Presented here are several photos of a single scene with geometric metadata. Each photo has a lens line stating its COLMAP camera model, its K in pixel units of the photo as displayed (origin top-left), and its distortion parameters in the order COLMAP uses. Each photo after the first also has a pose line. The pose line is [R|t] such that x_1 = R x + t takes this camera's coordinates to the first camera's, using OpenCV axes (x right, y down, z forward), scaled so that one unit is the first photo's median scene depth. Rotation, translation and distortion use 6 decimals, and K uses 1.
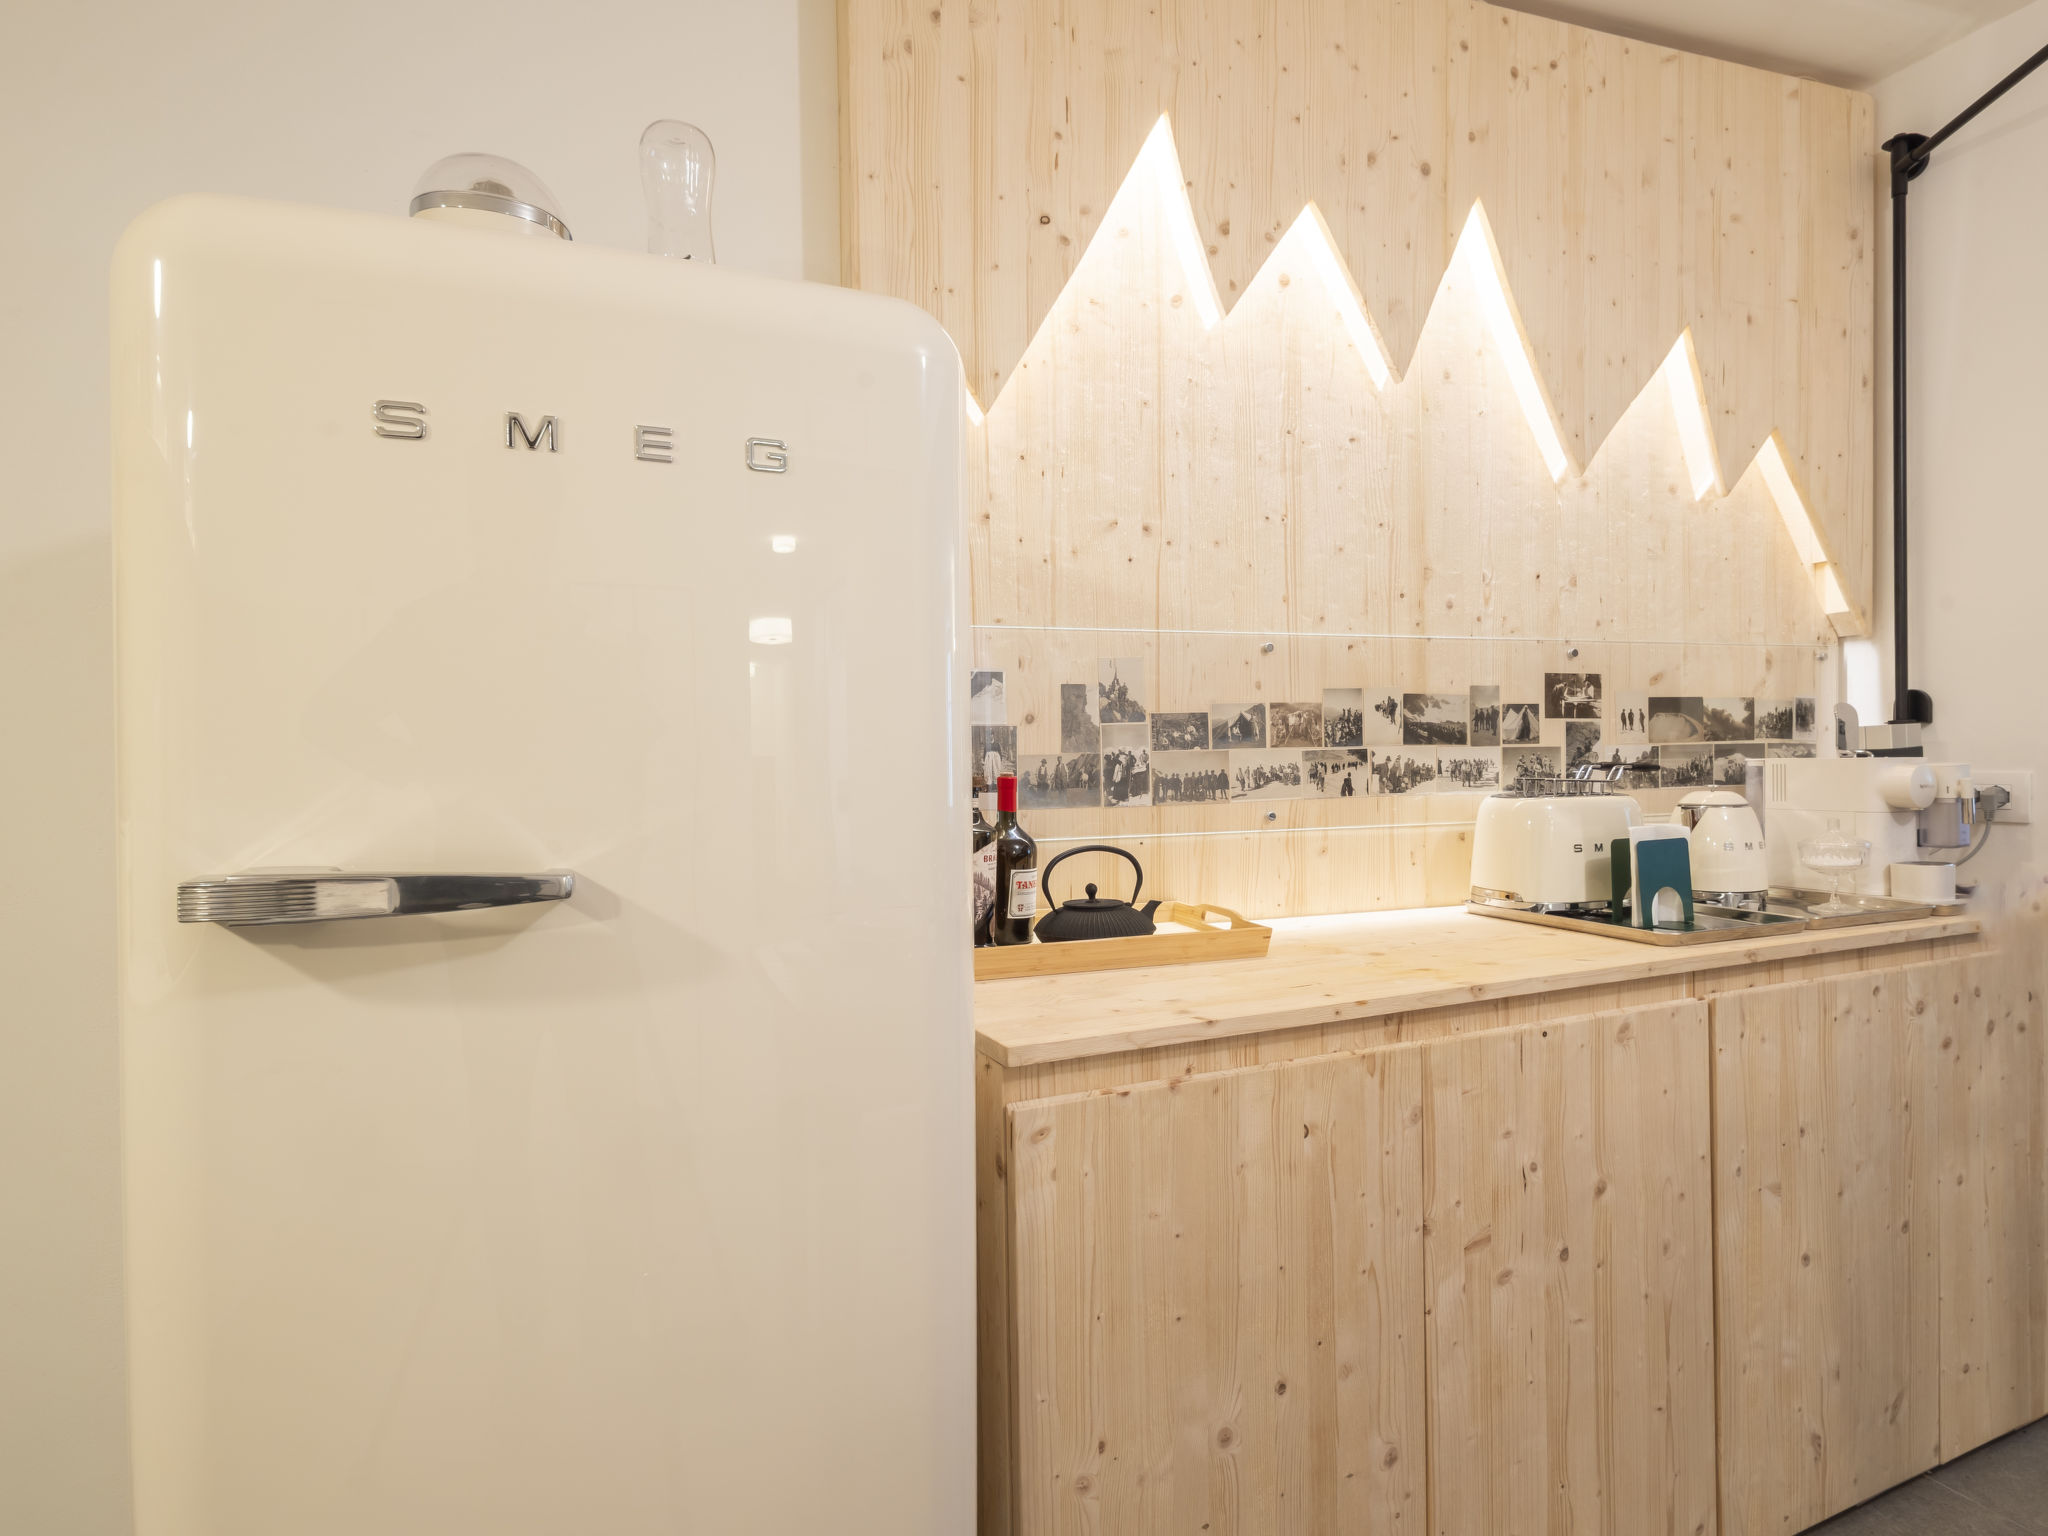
lens RADIAL K [[1088.6, 0, 1078.6], [0, 1088.6, 763.9], [0, 0, 1]] dist [0.008087, -0.000015]
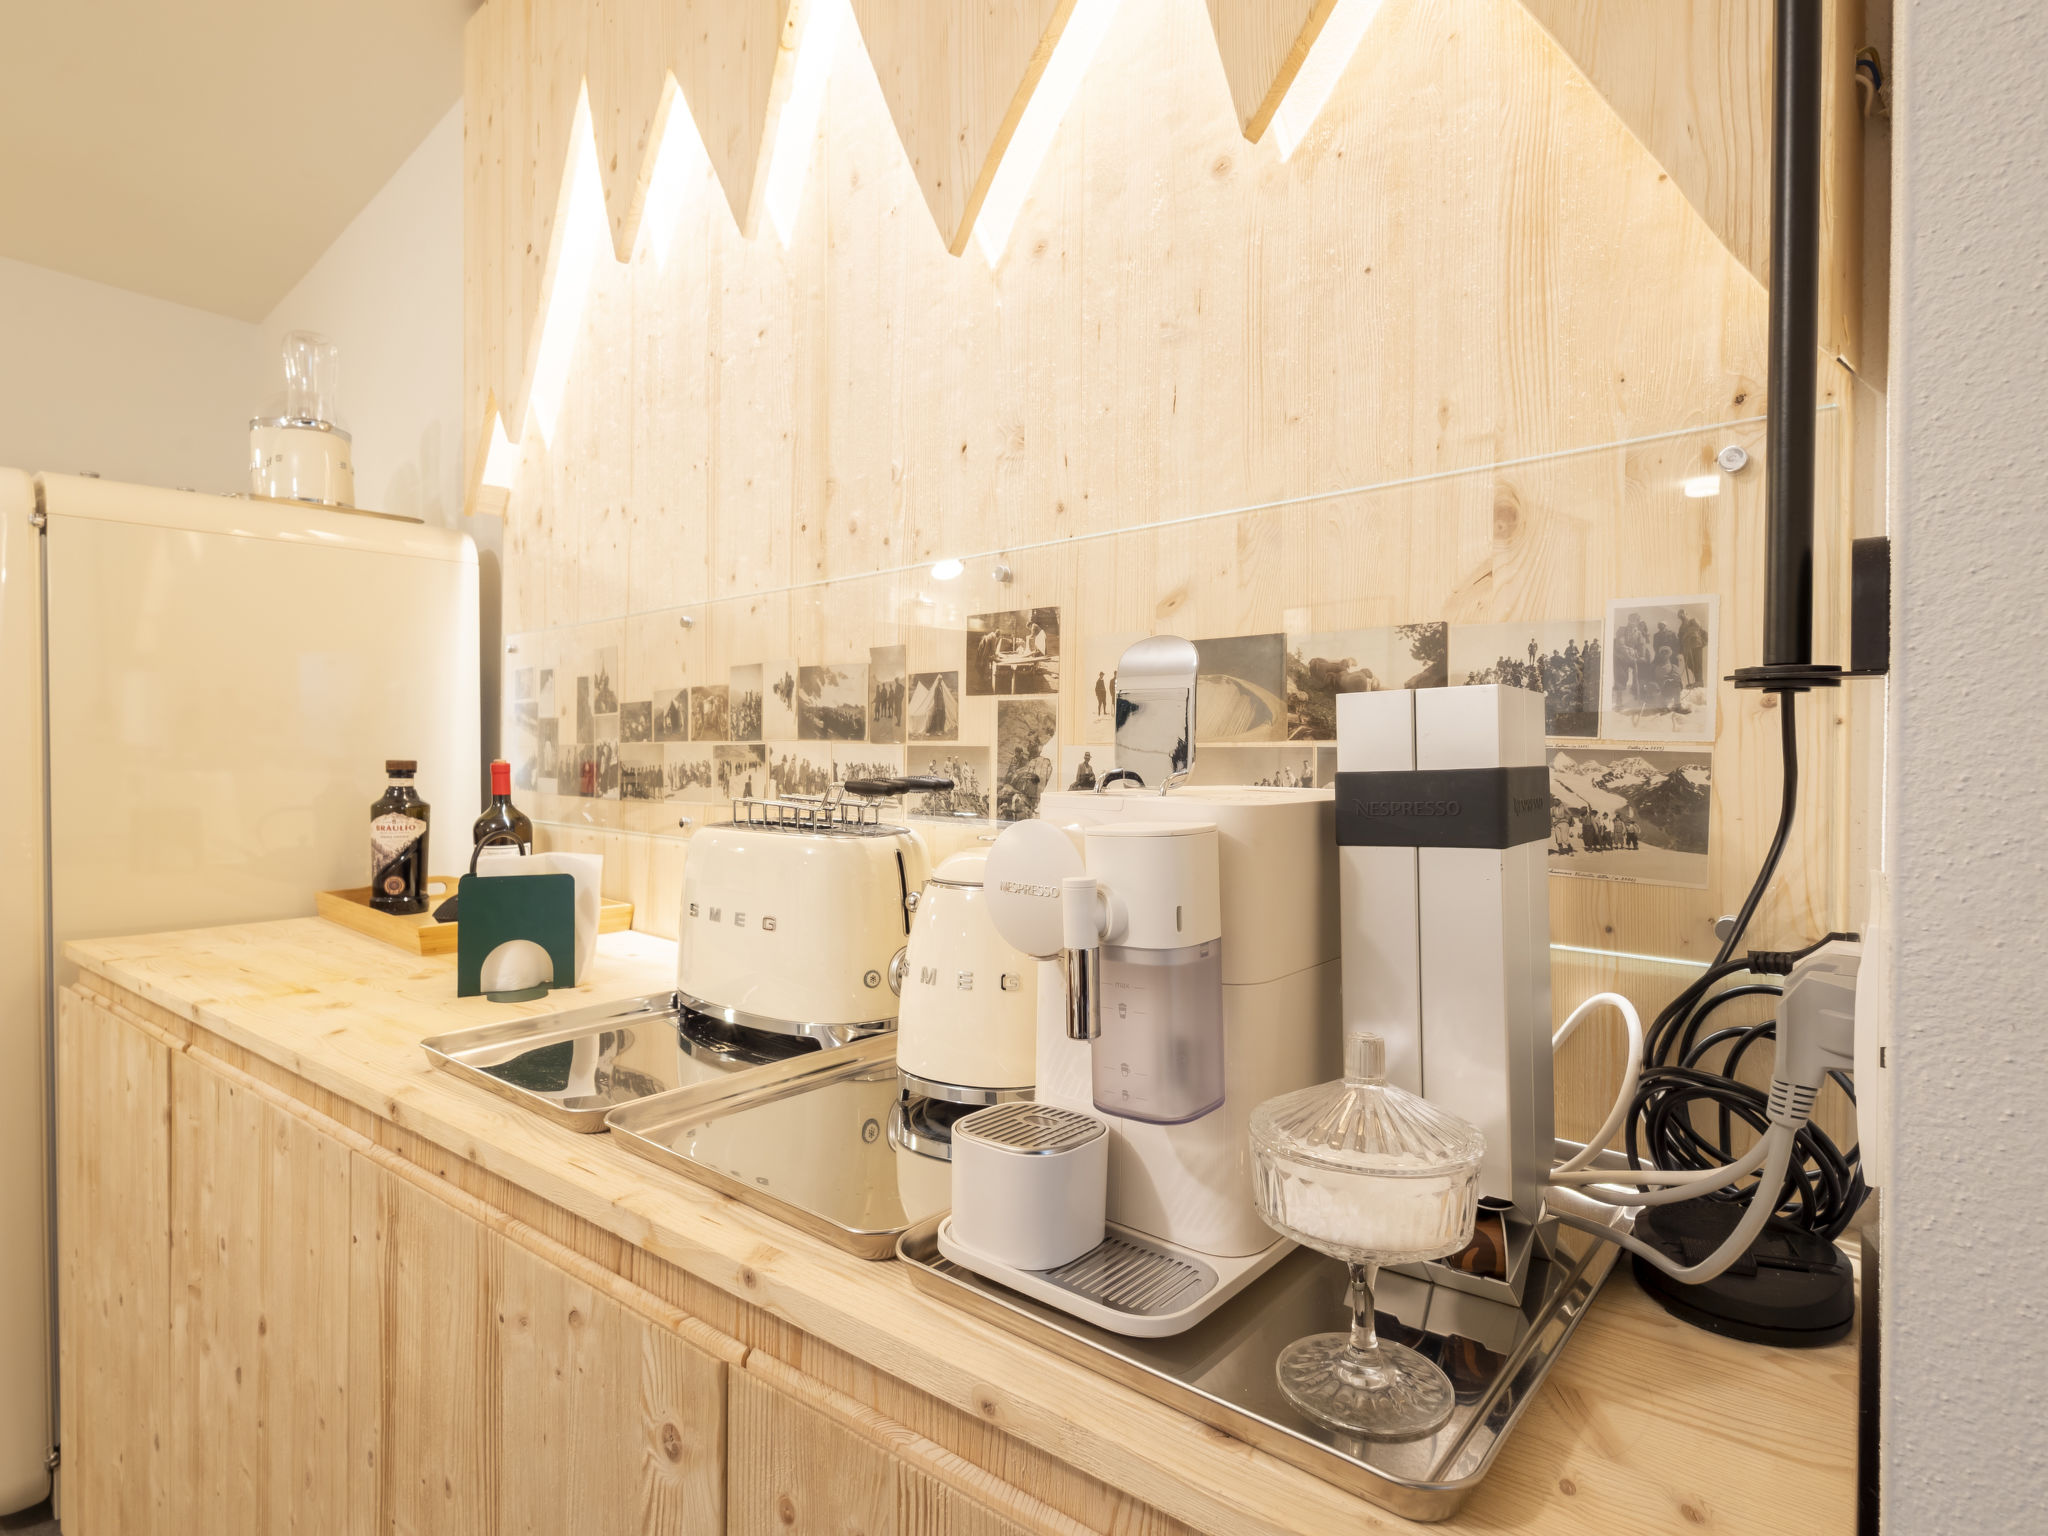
lens RADIAL K [[1103.2, 0, 1034.4], [0, 1103.2, 760.1], [0, 0, 1]] dist [0.002586, 0.000620]
pose [[0.457351, 0.025989, -0.888907, 1.035113], [-0.023251, 0.999581, 0.017262, -0.020750], [0.888982, 0.012773, 0.457763, 0.832401]]
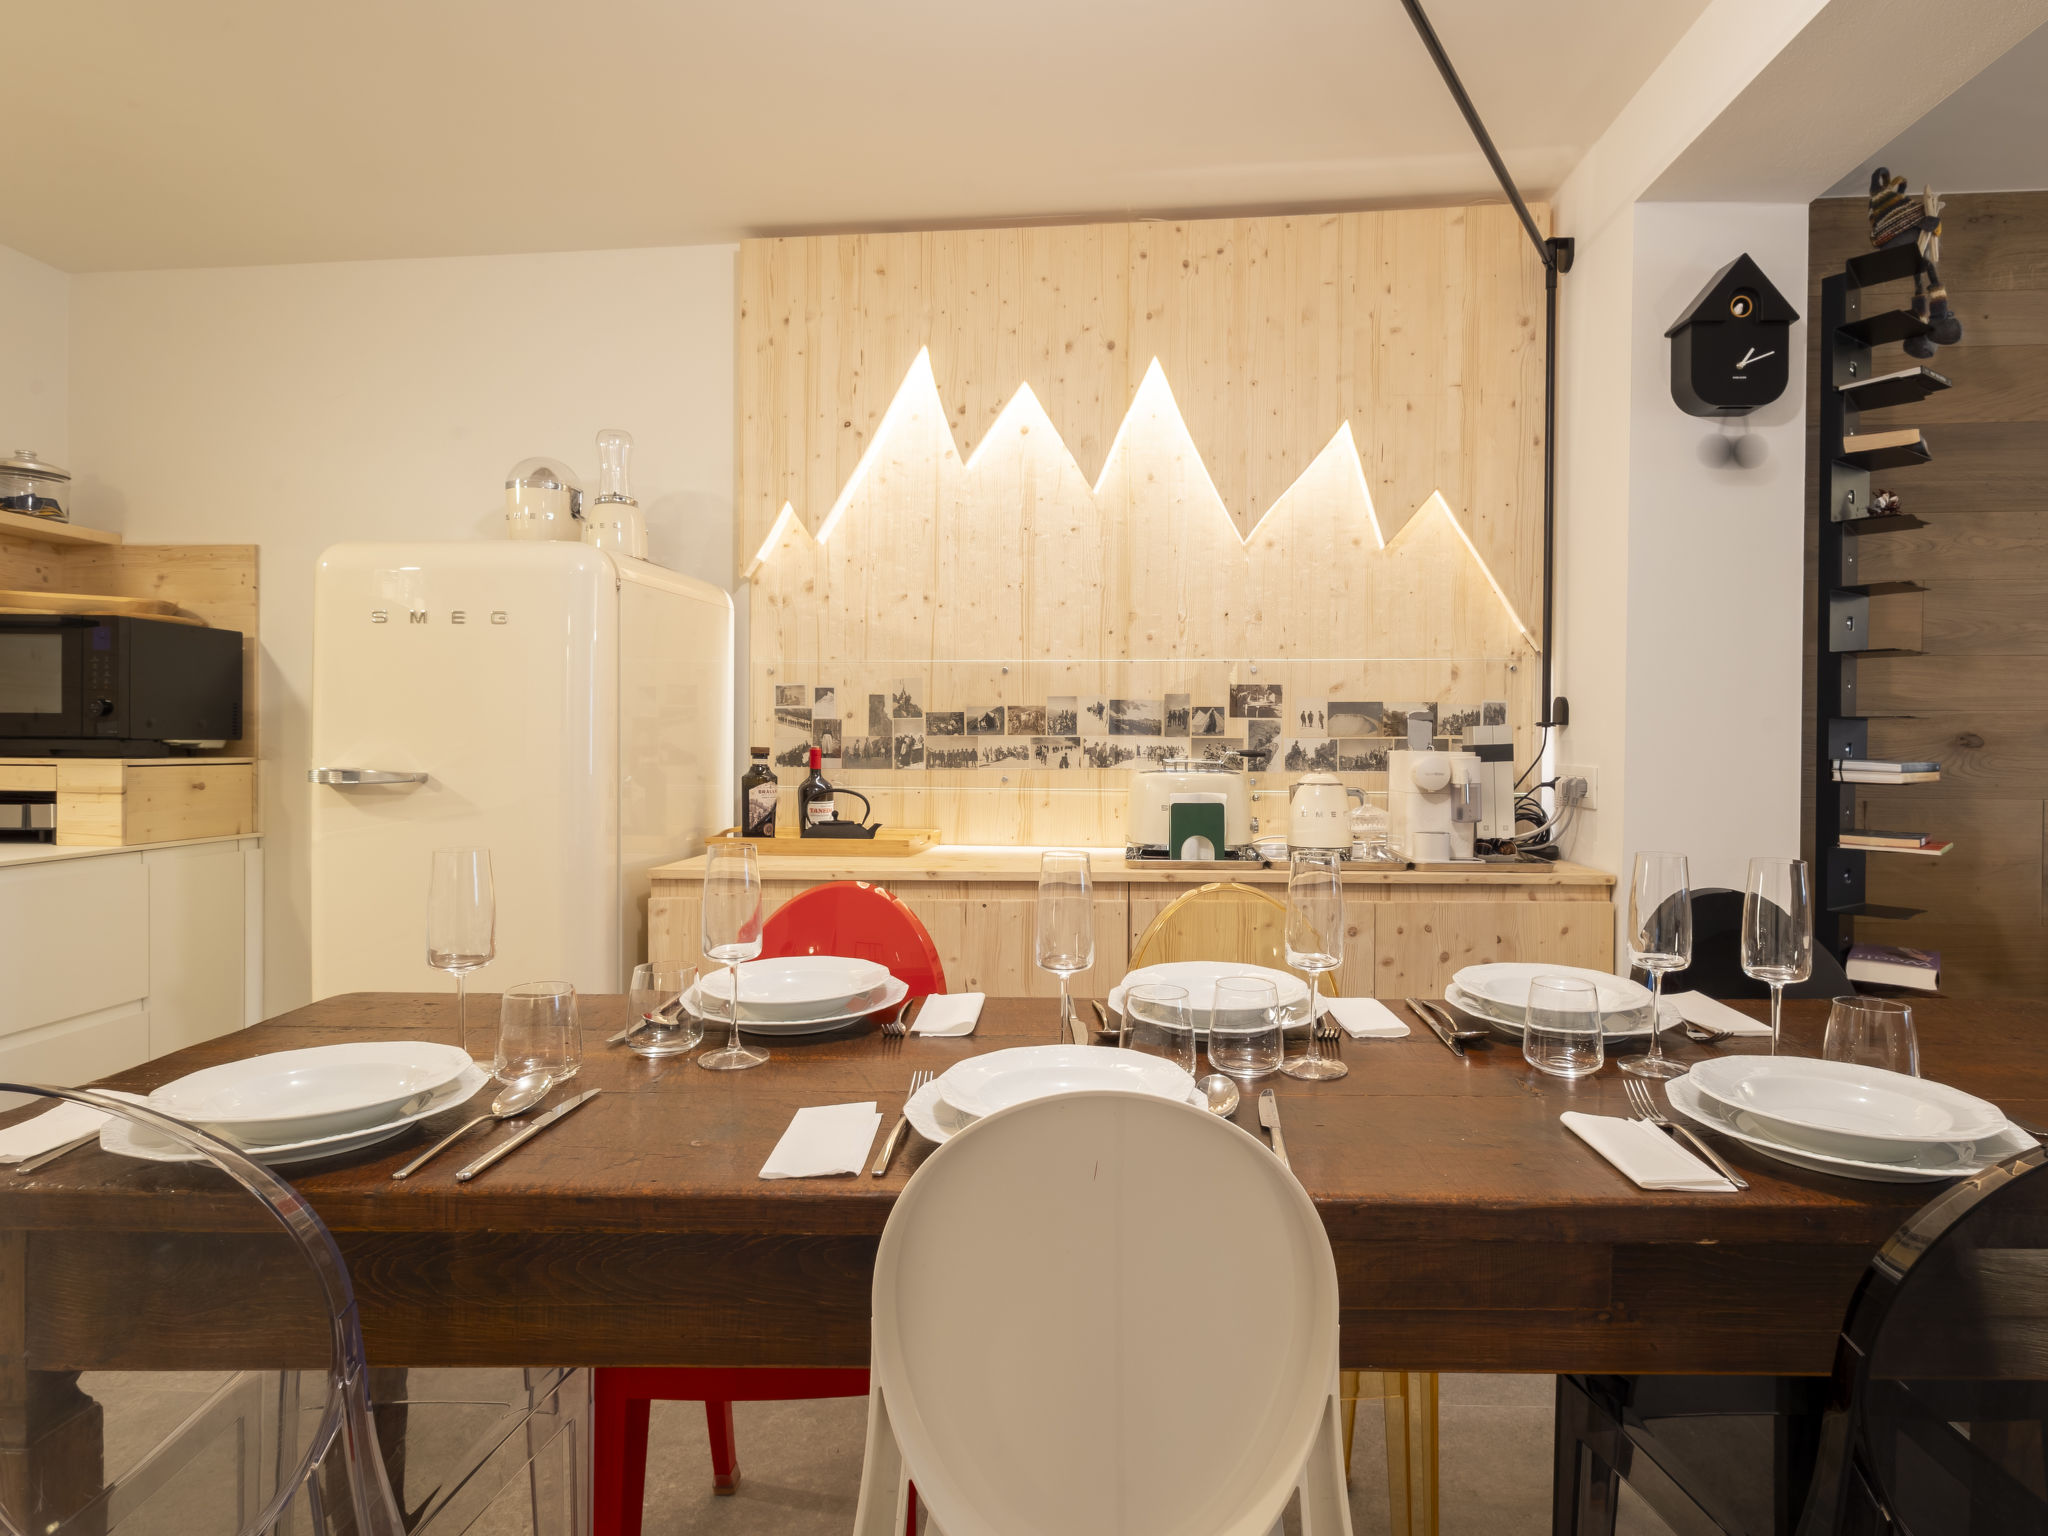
lens RADIAL K [[1063.9, 0, 1104.7], [0, 1063.9, 748.3], [0, 0, 1]] dist [0.002803, 0.000973]
pose [[0.911630, 0.023039, -0.410366, 0.904973], [-0.021978, 0.999732, 0.007304, -0.010037], [0.410424, 0.002360, 0.911892, -0.312167]]
